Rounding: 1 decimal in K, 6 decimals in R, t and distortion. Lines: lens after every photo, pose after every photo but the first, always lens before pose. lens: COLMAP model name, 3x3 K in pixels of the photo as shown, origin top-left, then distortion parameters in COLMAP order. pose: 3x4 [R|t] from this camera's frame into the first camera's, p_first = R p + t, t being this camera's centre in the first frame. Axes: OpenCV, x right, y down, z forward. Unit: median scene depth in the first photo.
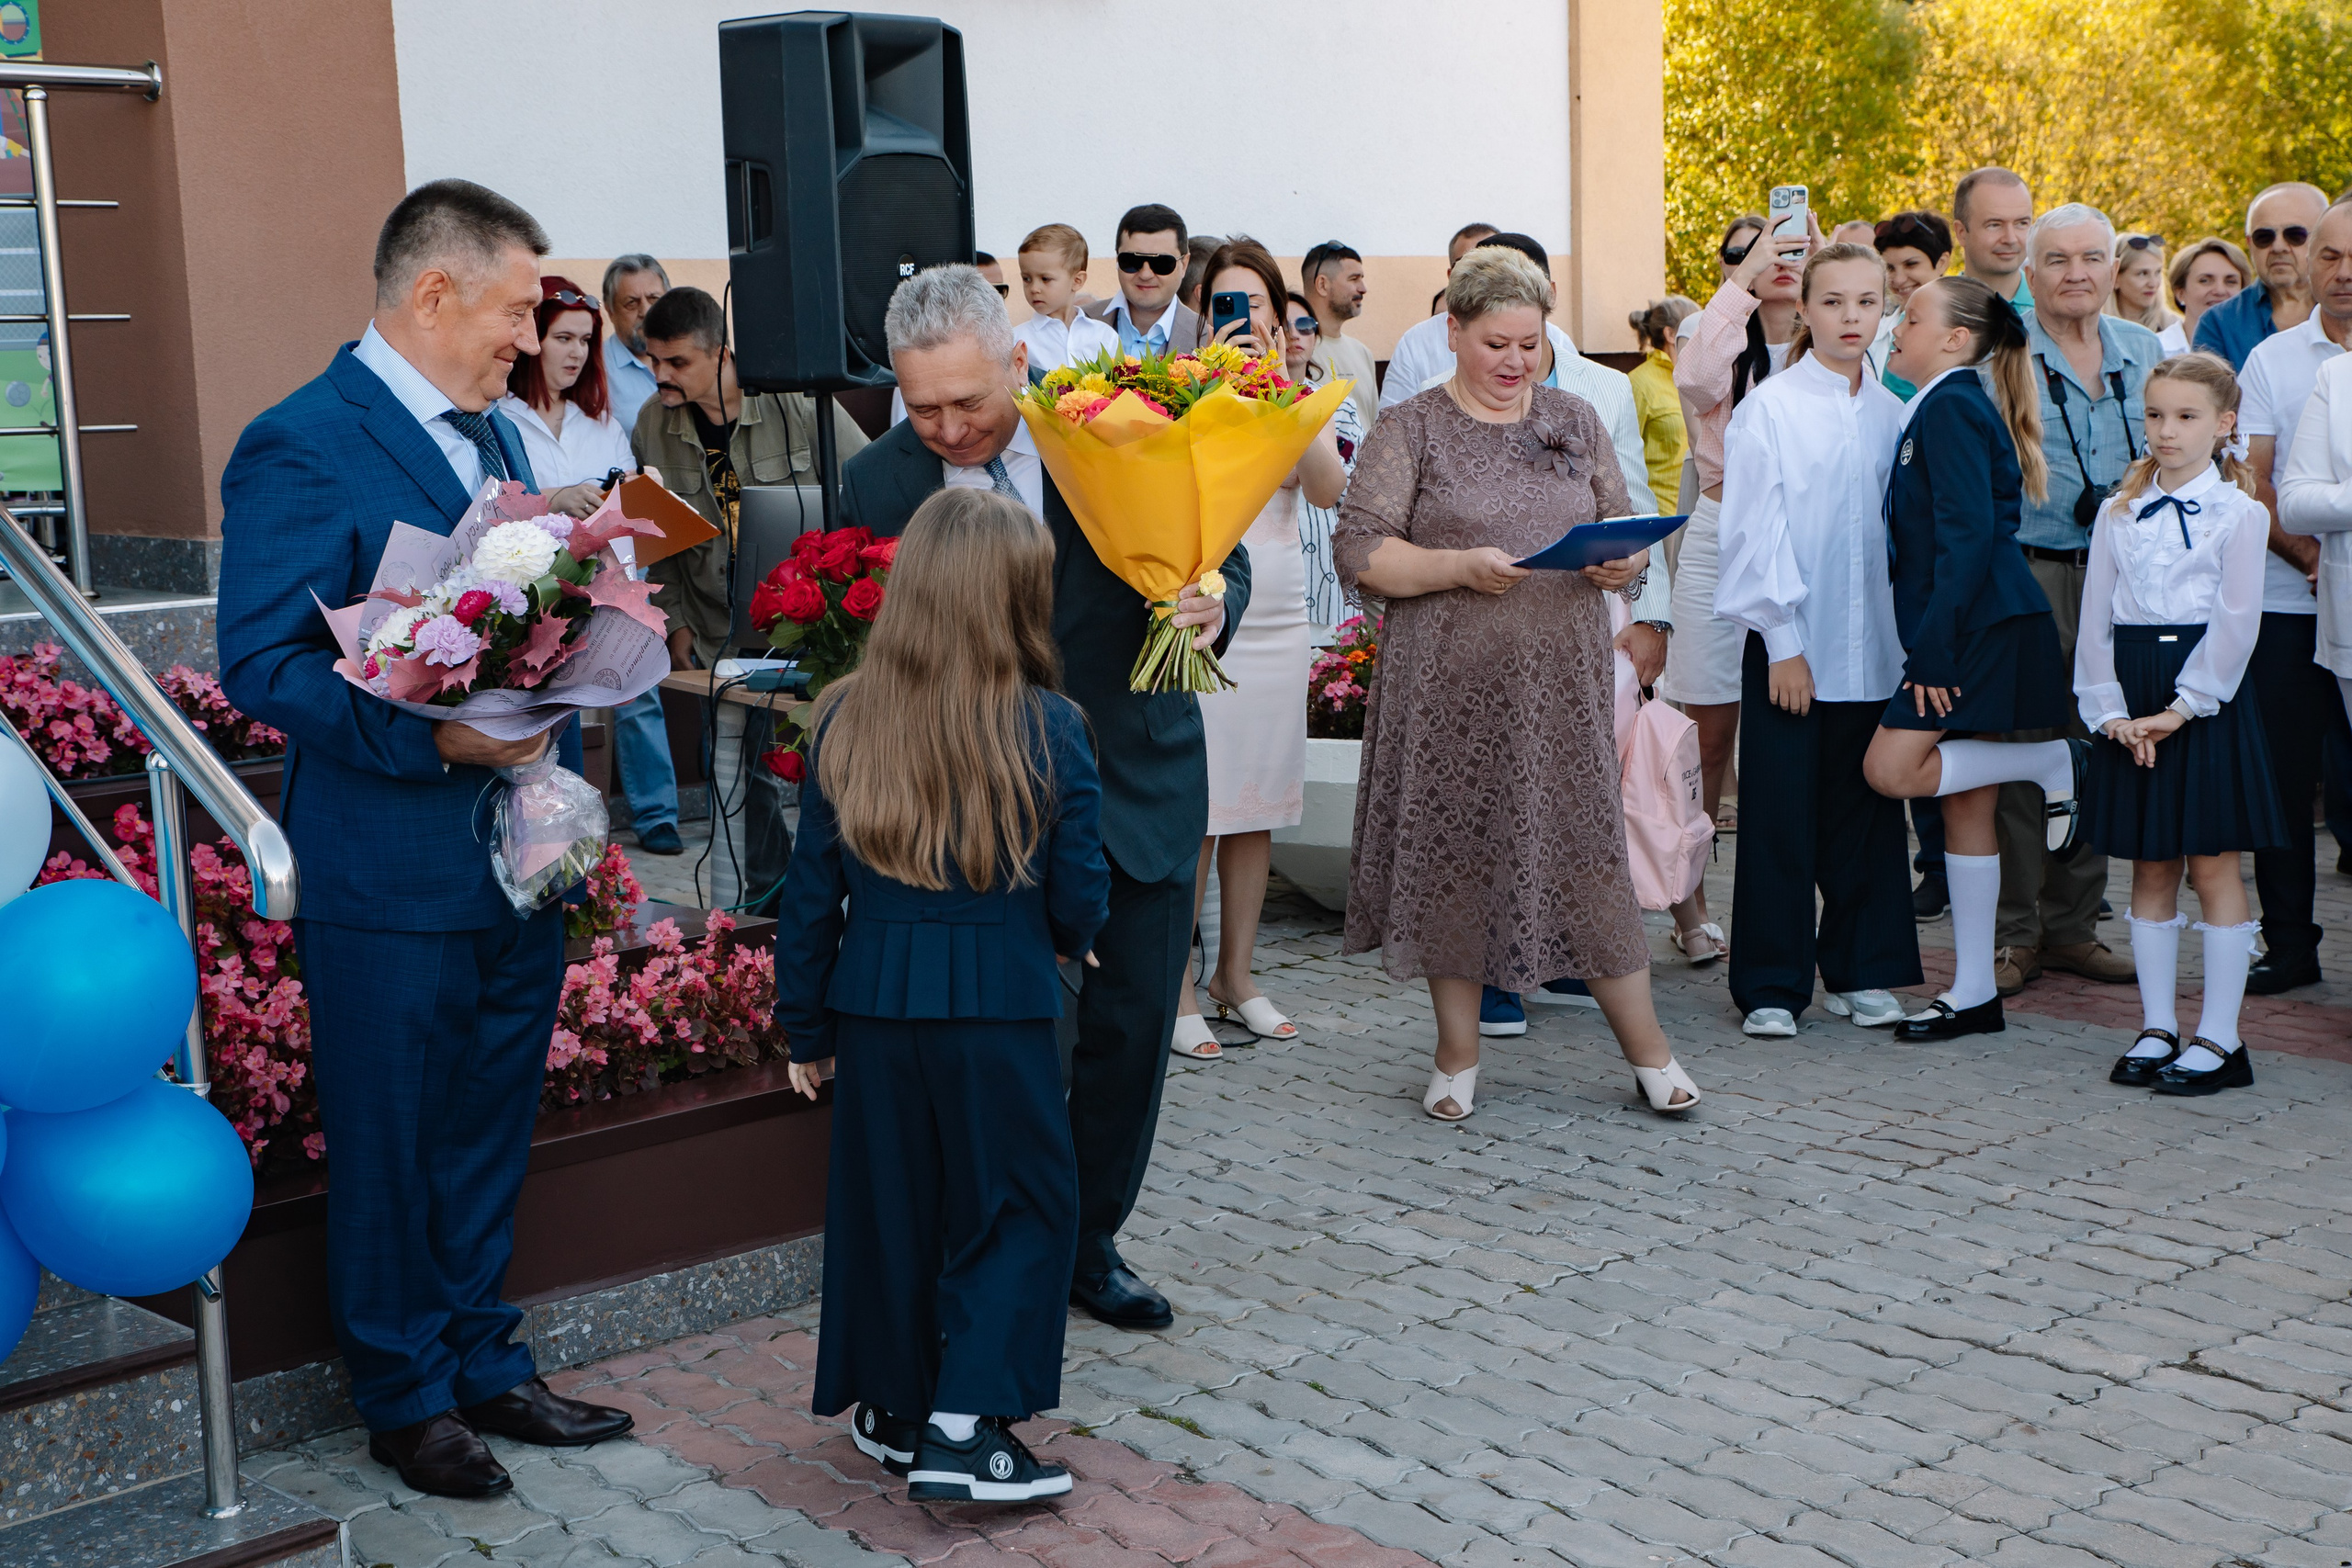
lens RADIAL K [[3166.5, 0, 1171.6], [0, 3166.5, 771.8], [0, 0, 1]] dist [0.077754, 0.000000]
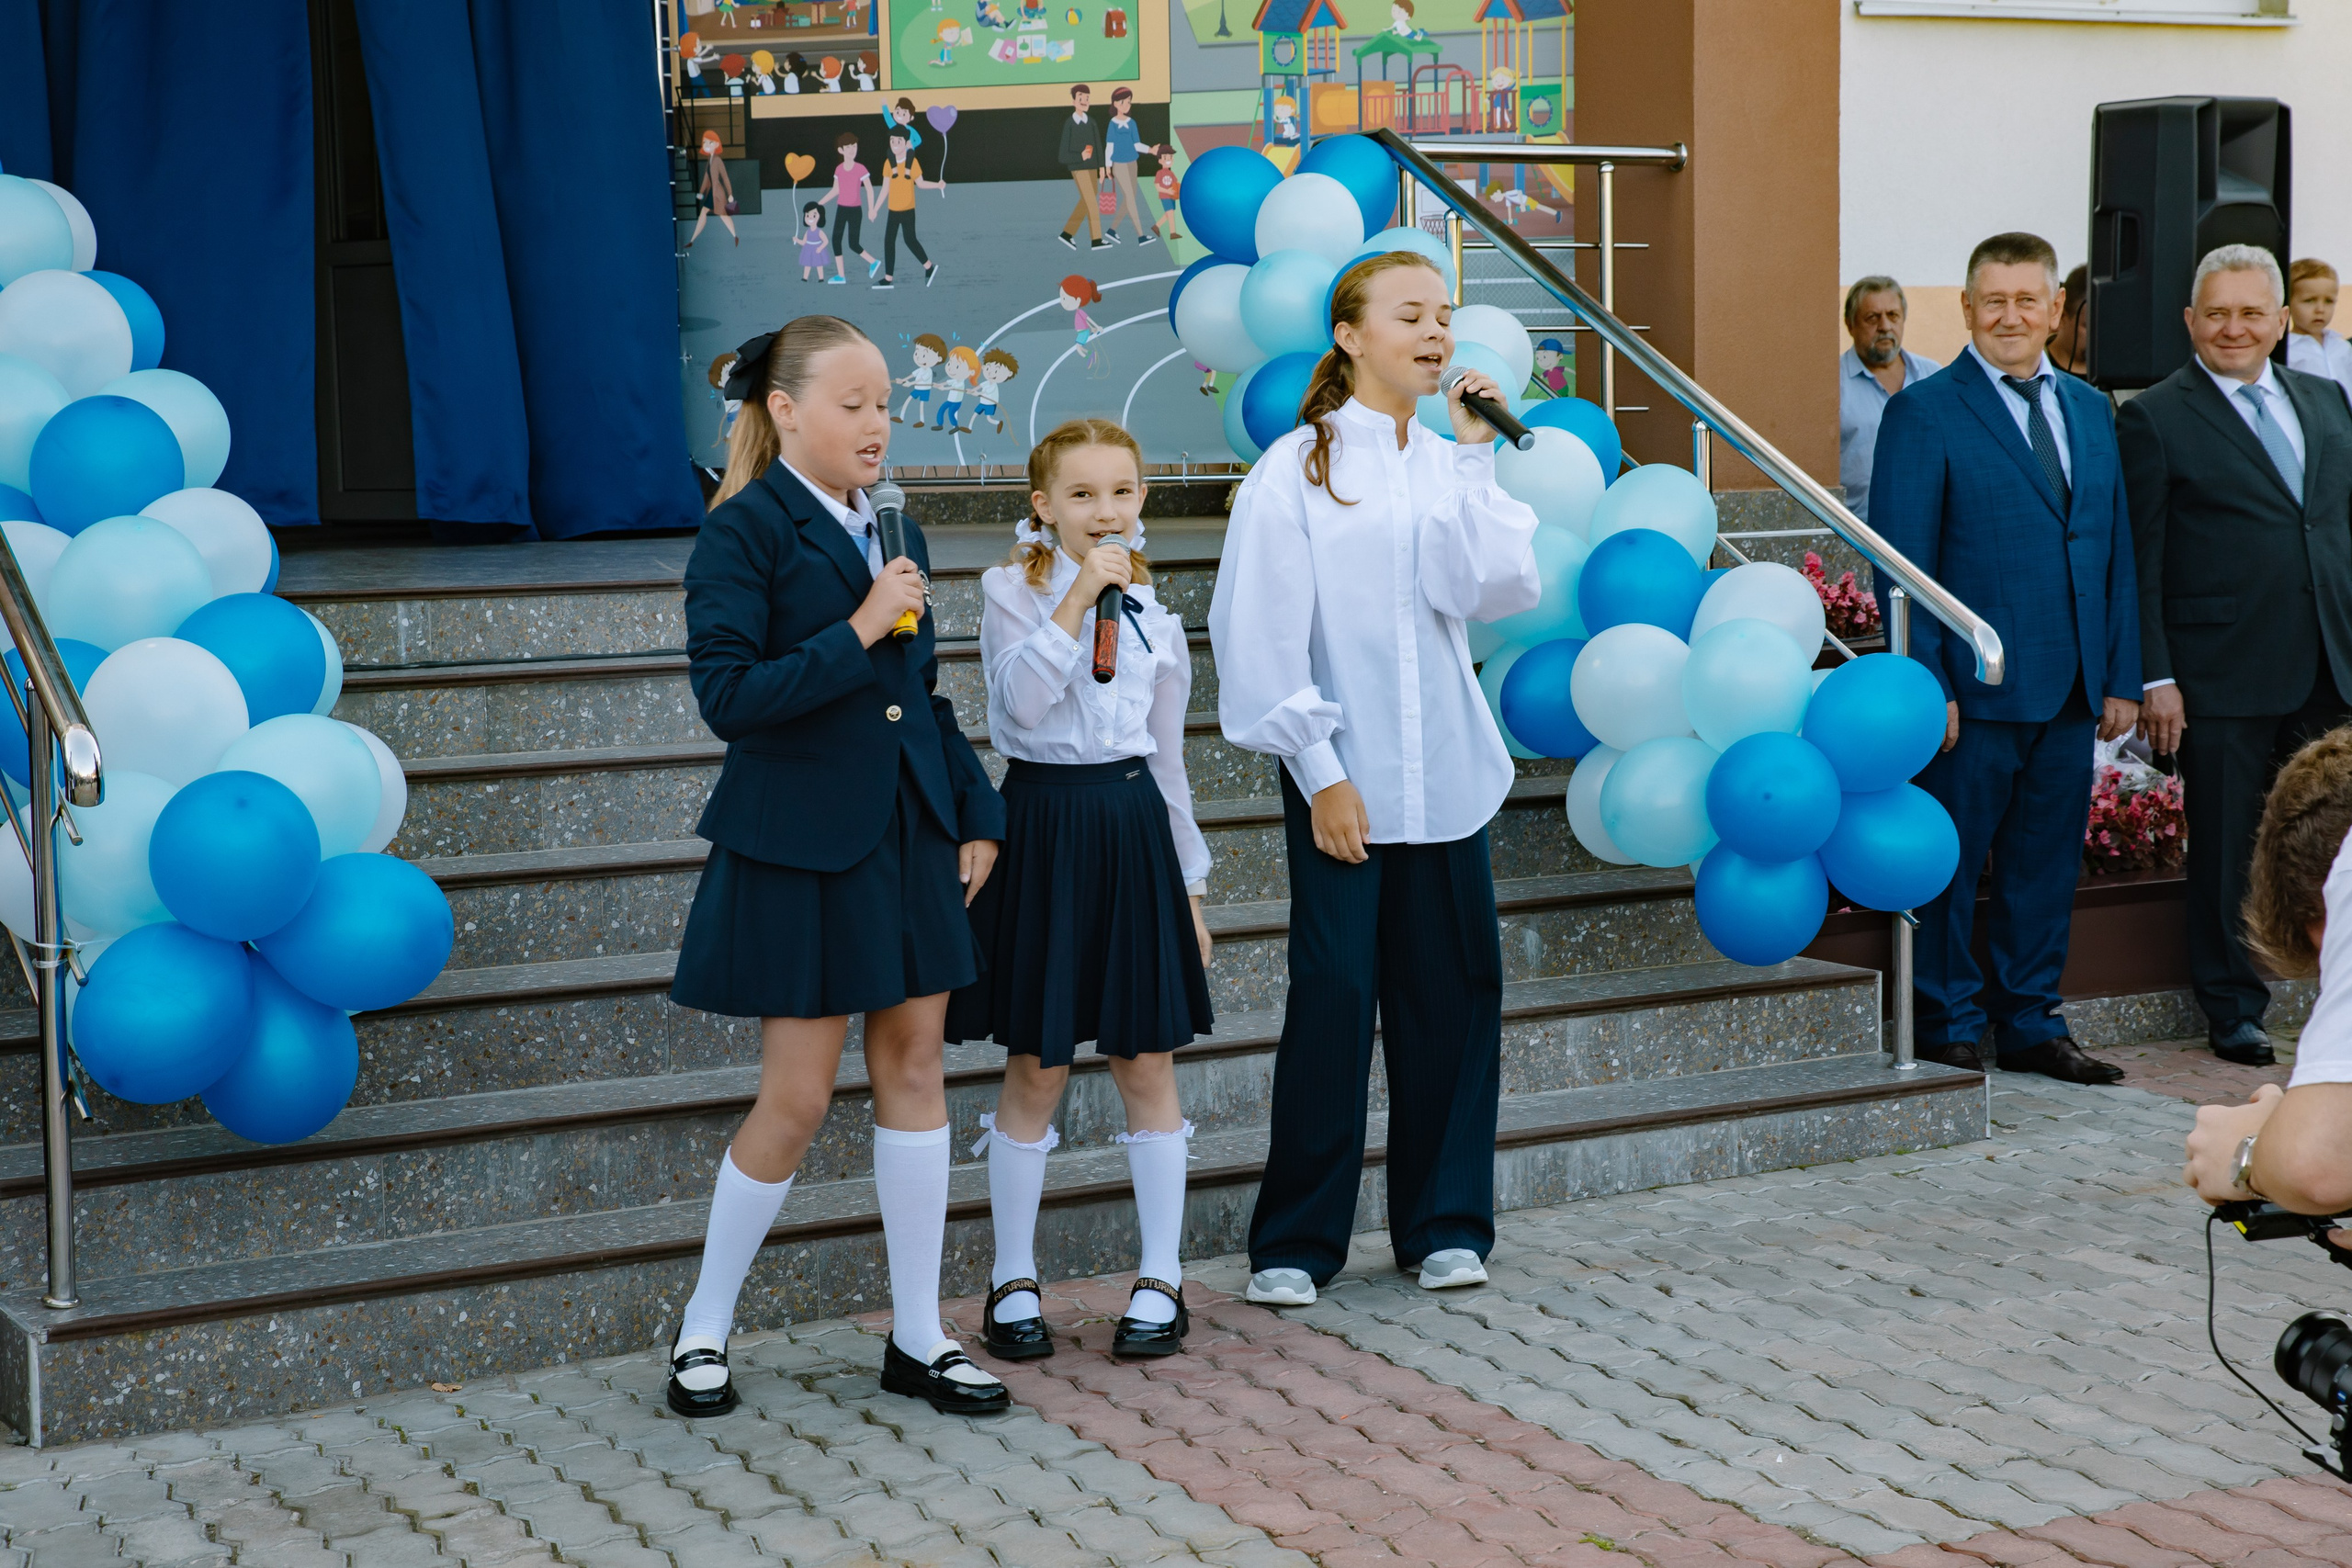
lens RADIAL K [[3729.6, 0, 1200.8], [0, 3729.6, 748.0], [0, 0, 1]] dist [0.148071, 0.000000]
pose [[0.973086, 0.038825, -0.227150, -0.169759], [-0.047222, 0.998383, -0.031647, 0.114919], [0.225554, 0.041522, 0.973346, -0.706276]]
